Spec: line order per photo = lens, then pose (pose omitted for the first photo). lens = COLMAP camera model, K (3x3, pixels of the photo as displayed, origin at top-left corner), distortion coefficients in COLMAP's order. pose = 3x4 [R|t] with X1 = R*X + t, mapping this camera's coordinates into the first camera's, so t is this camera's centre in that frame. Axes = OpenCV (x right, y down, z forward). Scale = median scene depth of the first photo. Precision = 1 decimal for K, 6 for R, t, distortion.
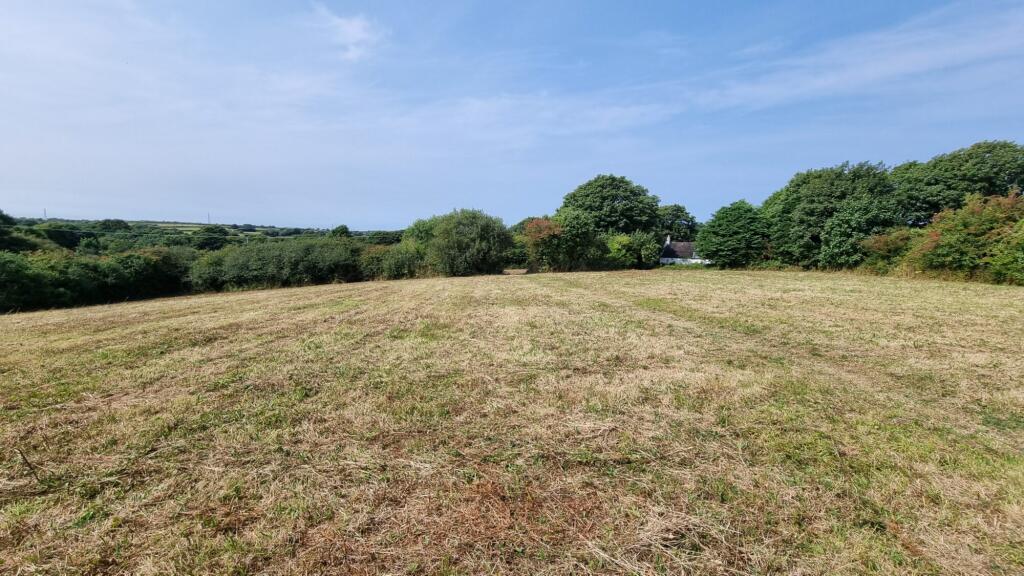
lens RADIAL K [[400.9, 0, 514.8], [0, 400.9, 290.7], [0, 0, 1]] dist [0.002368, 0.000197]
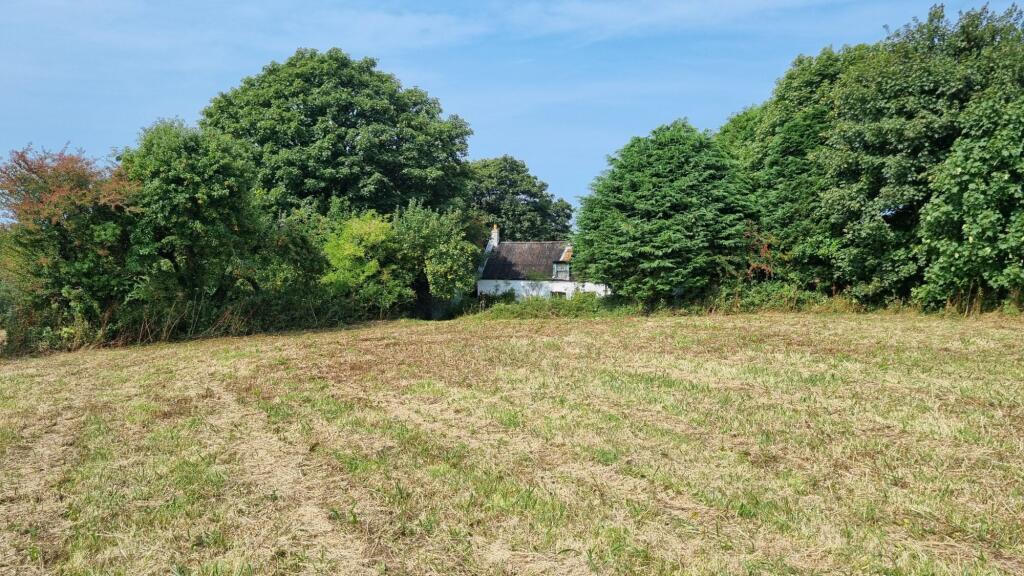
lens RADIAL K [[766.0, 0, 512.4], [0, 766.0, 286.4], [0, 0, 1]] dist [-0.006428, -0.001285]
pose [[0.923827, -0.027607, 0.381814, 0.142261], [0.055709, 0.996474, -0.062743, -0.036713], [-0.378736, 0.079234, 0.922107, 0.394821]]
